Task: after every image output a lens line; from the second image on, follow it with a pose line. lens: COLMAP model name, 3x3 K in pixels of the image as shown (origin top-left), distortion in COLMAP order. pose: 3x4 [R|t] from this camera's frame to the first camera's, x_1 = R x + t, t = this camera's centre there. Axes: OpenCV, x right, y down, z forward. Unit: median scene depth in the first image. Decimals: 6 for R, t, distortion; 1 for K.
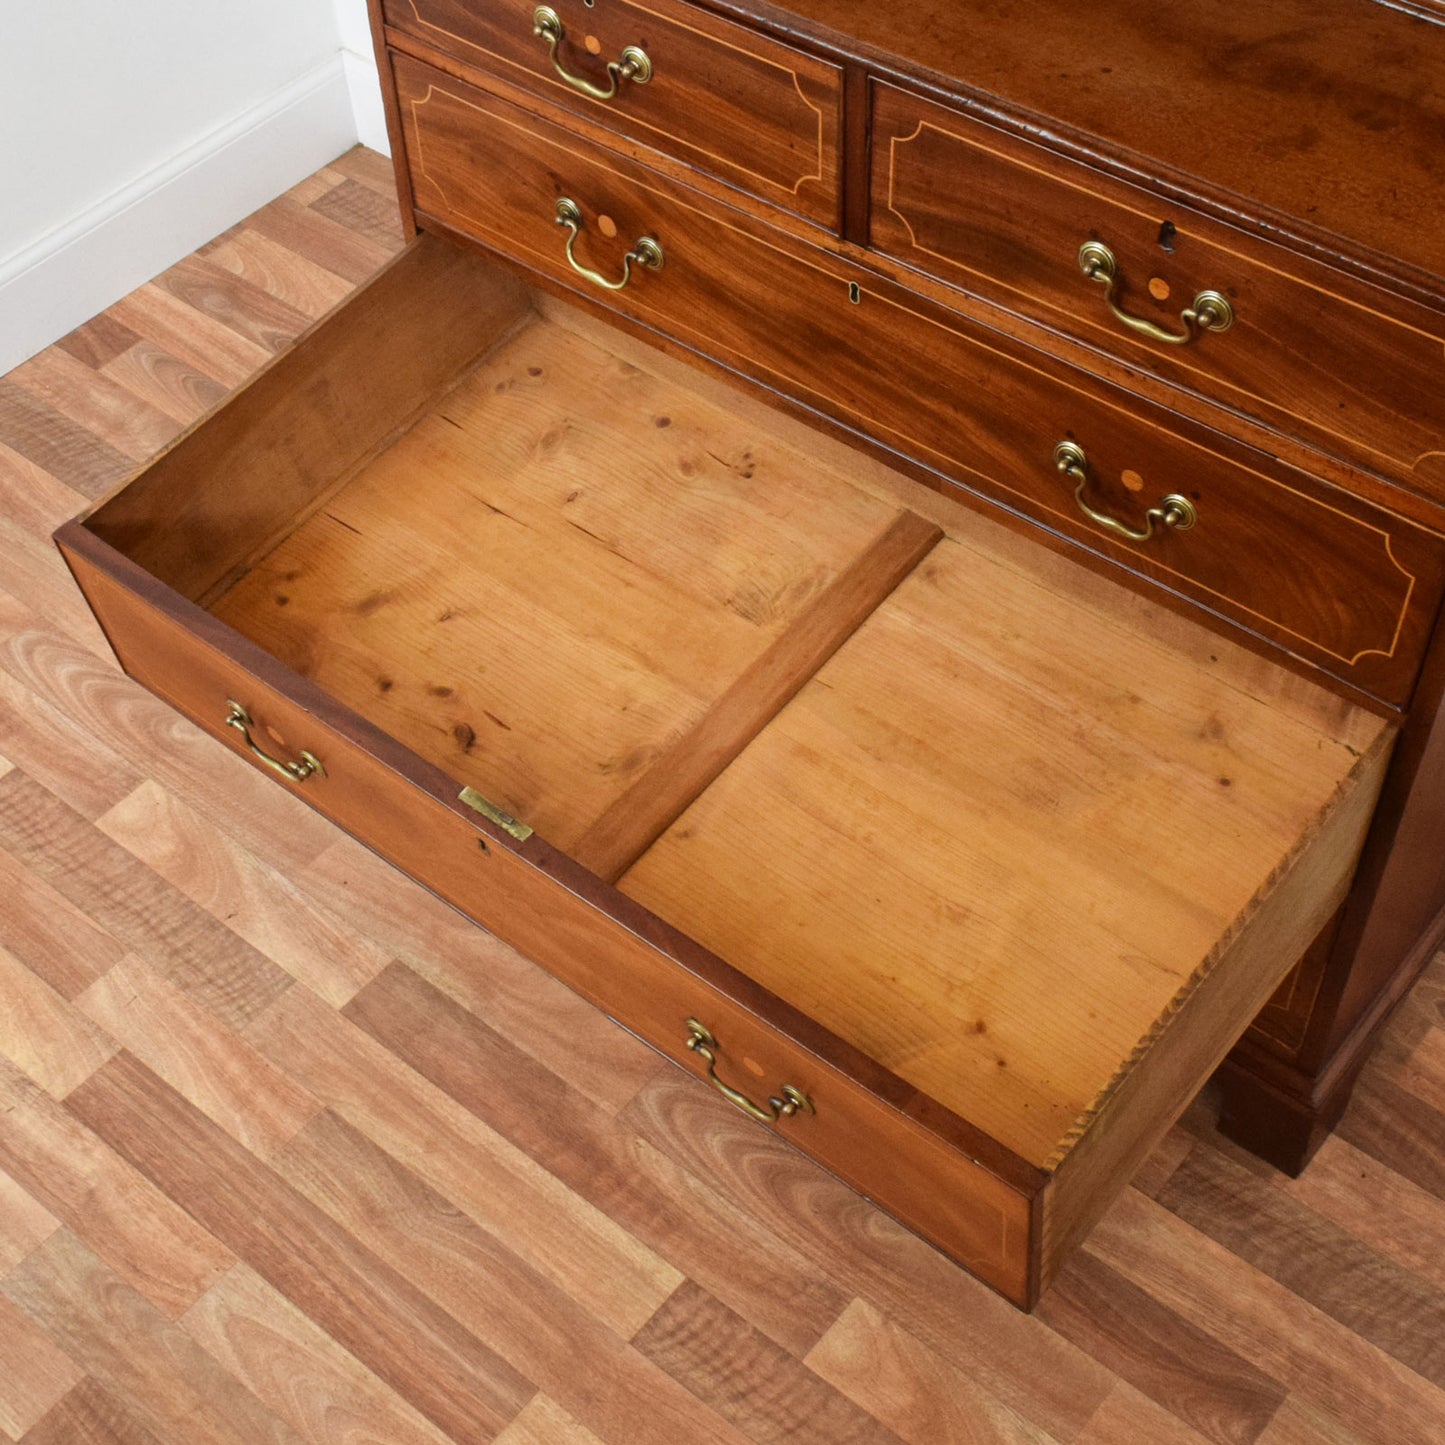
lens RADIAL K [[2188.4, 0, 733.2], [0, 2188.4, 706.6], [0, 0, 1]] dist [-0.024352, 0.000000]
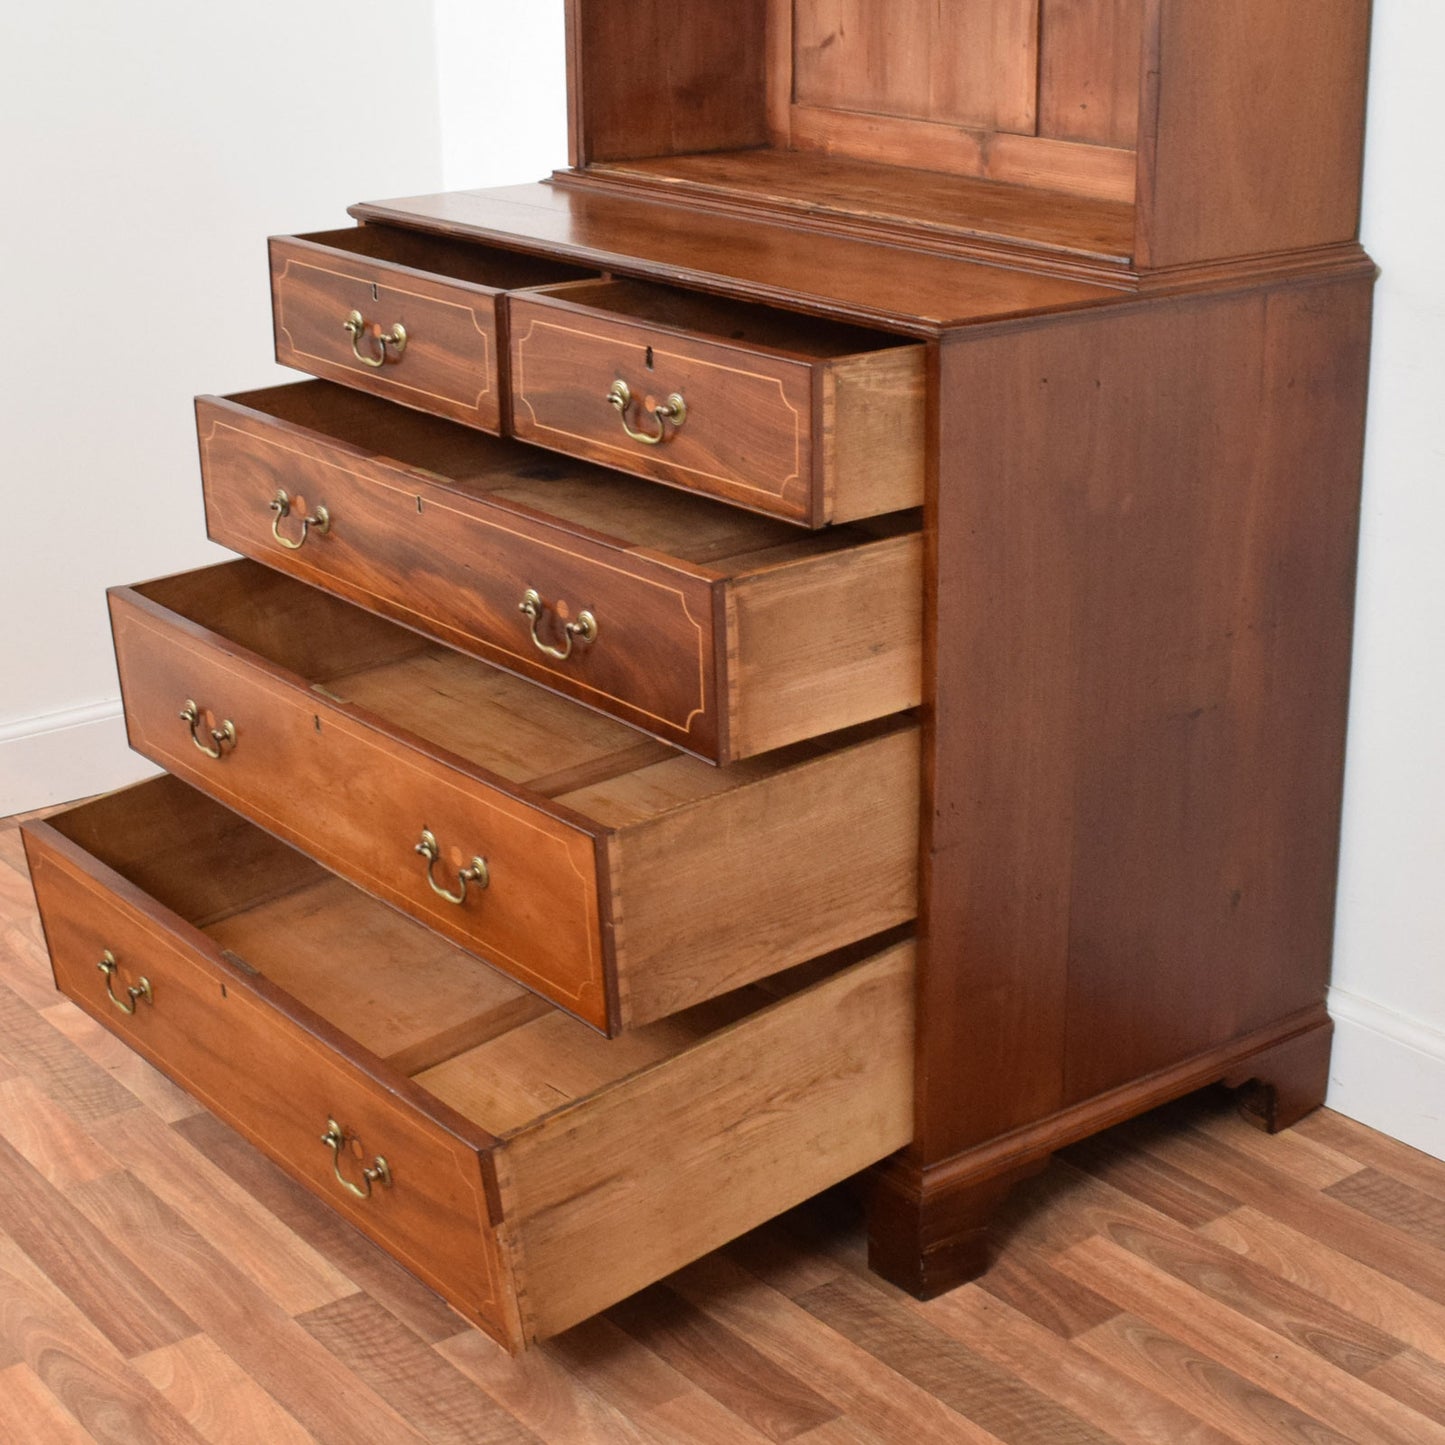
lens RADIAL K [[2592.2, 0, 822.9], [0, 2592.2, 674.8], [0, 0, 1]] dist [-0.080864, 0.000000]
pose [[0.978853, 0.093275, -0.182060, 0.422224], [-0.173012, 0.852354, -0.493518, 0.604611], [0.109146, 0.514581, 0.850467, -0.261867]]
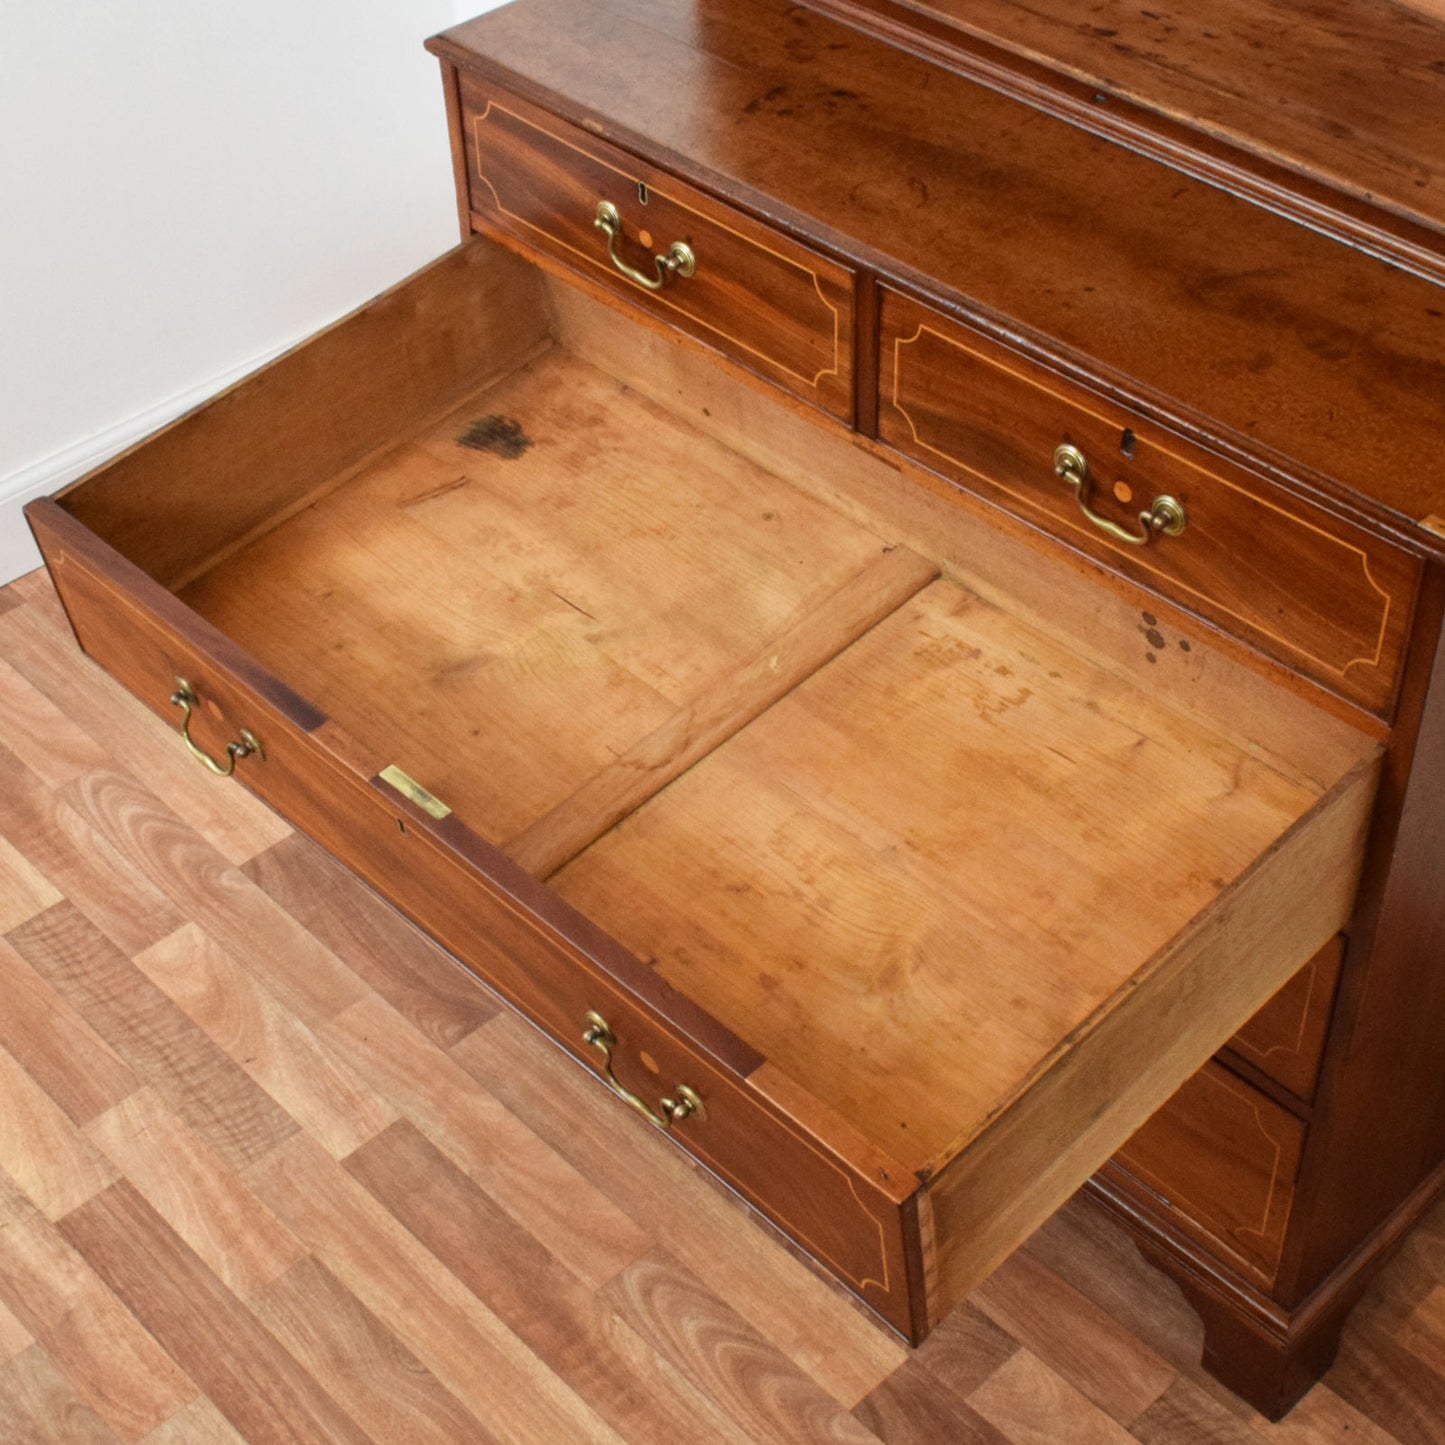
lens RADIAL K [[2389.5, 0, 796.8], [0, 2389.5, 665.6], [0, 0, 1]] dist [-0.024260, 0.000000]
pose [[0.994075, 0.083987, -0.069002, 0.092880], [-0.092747, 0.986427, -0.135498, 0.048188], [0.056685, 0.141094, 0.988372, -0.109241]]
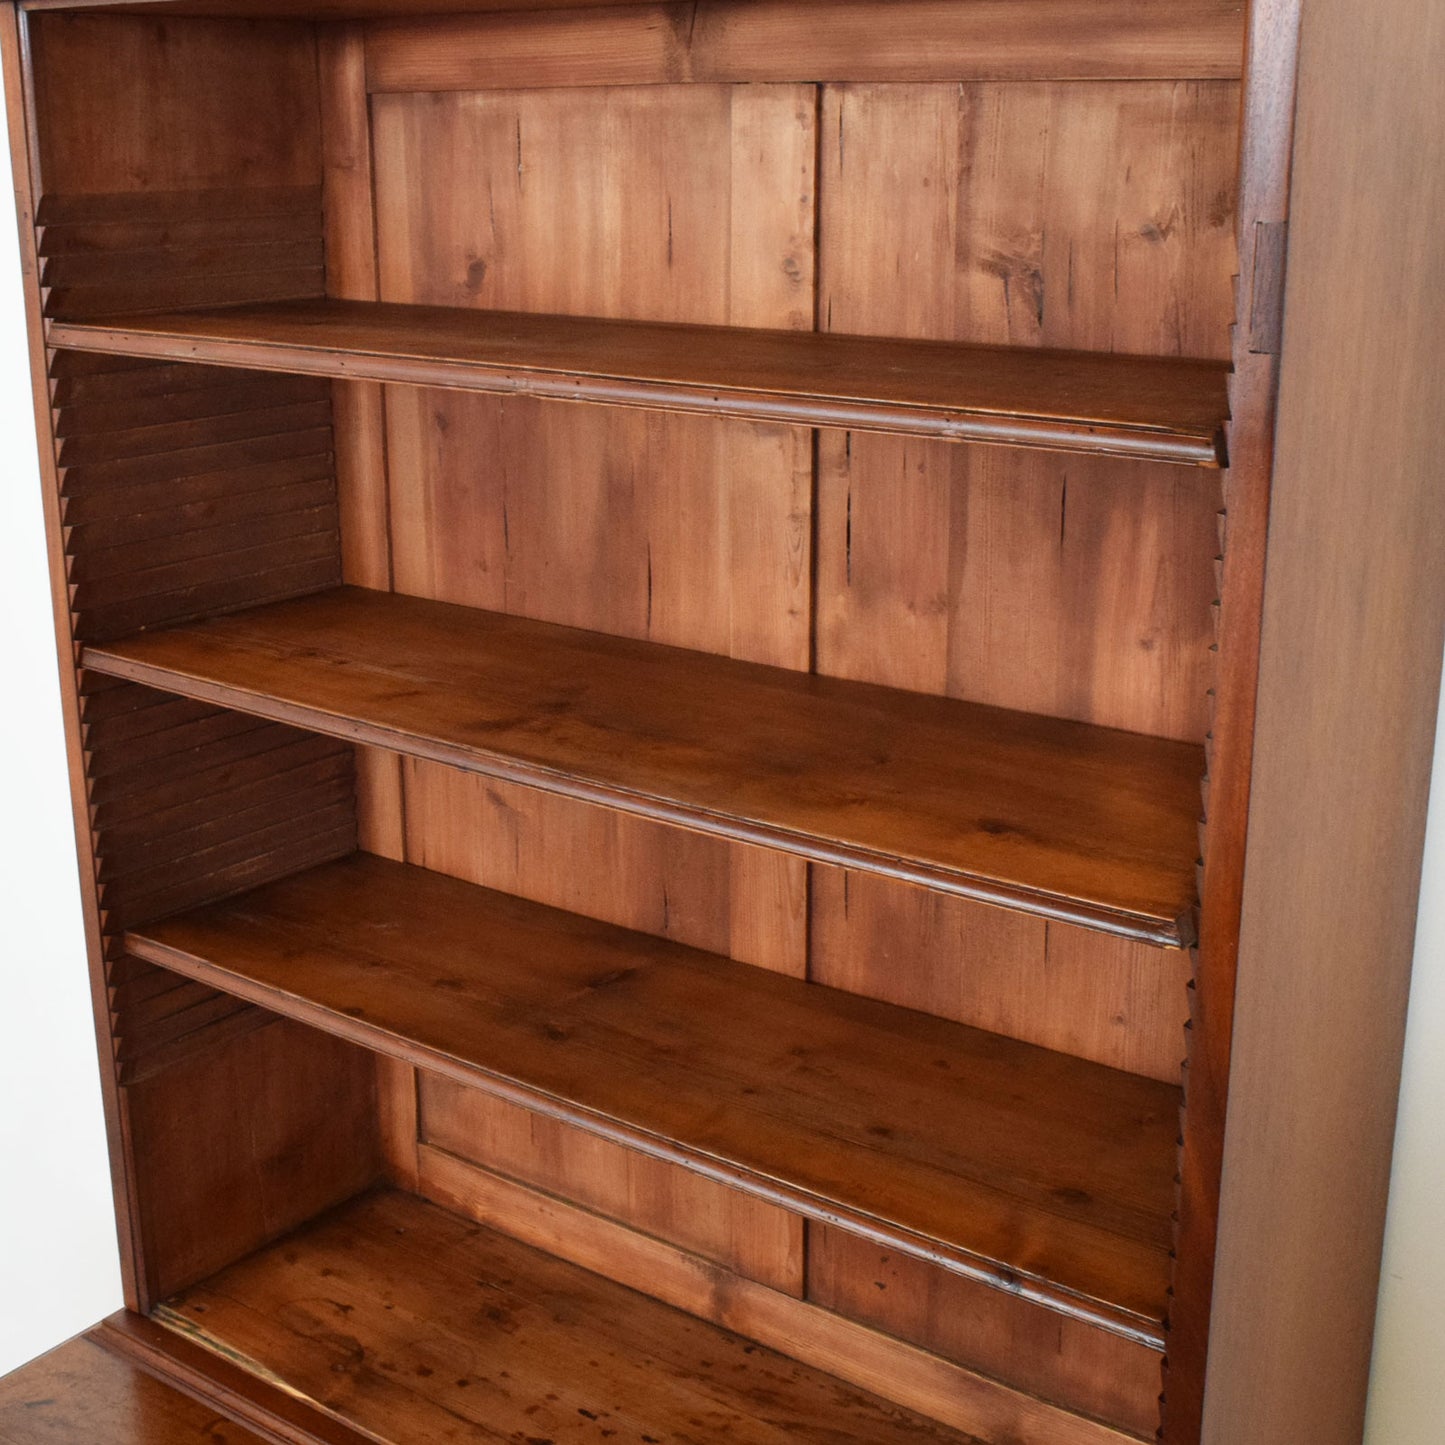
lens RADIAL K [[2008.7, 0, 697.7], [0, 2008.7, 706.5], [0, 0, 1]] dist [-0.015506, 0.000000]
pose [[0.999336, 0.010957, 0.034742, 0.163321], [0.009582, 0.841039, -0.540889, -0.180120], [-0.035146, 0.540863, 0.840376, 0.023447]]
